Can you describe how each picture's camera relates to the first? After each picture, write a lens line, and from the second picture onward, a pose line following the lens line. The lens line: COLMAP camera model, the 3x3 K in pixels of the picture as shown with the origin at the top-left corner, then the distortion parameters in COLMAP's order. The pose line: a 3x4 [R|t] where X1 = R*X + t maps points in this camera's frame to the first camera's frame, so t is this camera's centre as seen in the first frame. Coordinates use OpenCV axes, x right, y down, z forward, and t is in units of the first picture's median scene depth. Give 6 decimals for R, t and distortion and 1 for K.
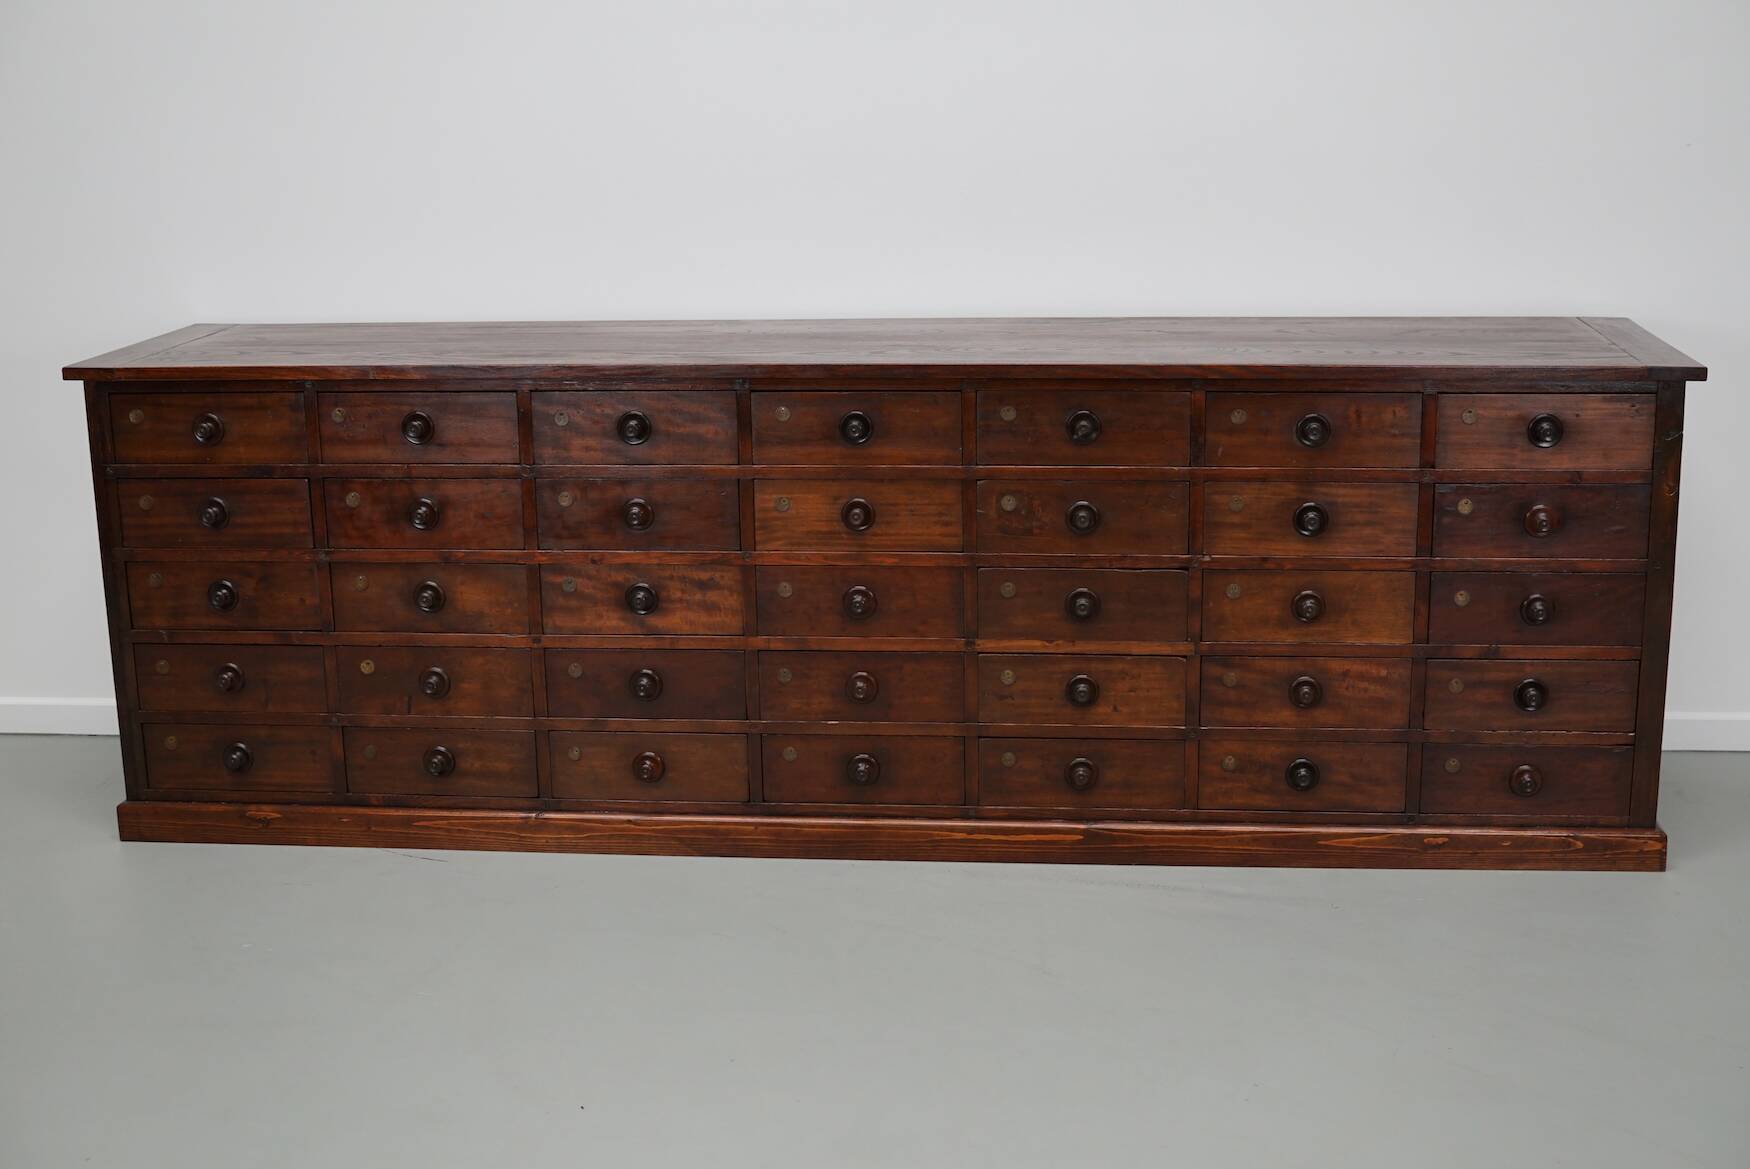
lens RADIAL K [[2259.8, 0, 871.4], [0, 2259.8, 586.9], [0, 0, 1]] dist [-0.088438, 0.000000]
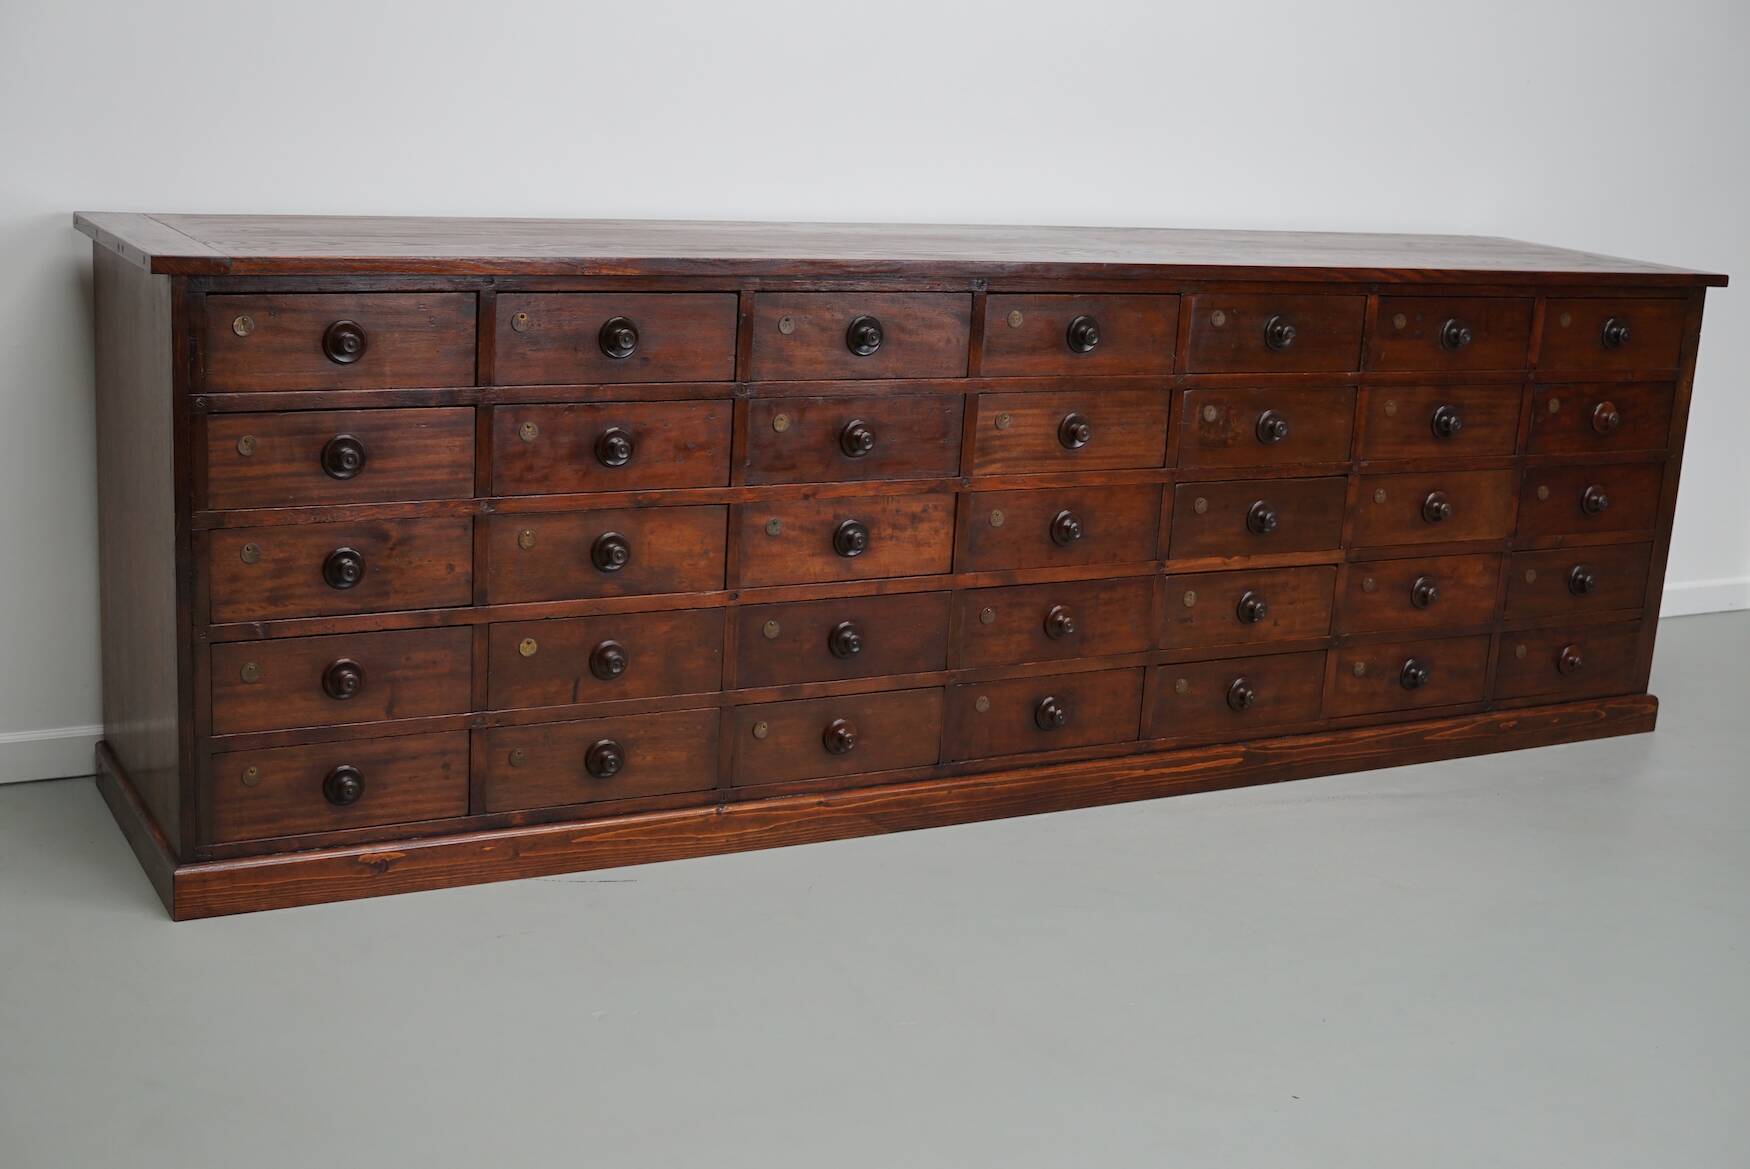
lens RADIAL K [[2259.8, 0, 901.5], [0, 2259.8, 582.2], [0, 0, 1]] dist [-0.088438, 0.000000]
pose [[0.821550, -0.066823, 0.566208, -0.575757], [0.060713, 0.997715, 0.029656, -0.002327], [-0.566895, 0.010013, 0.823729, 0.291426]]
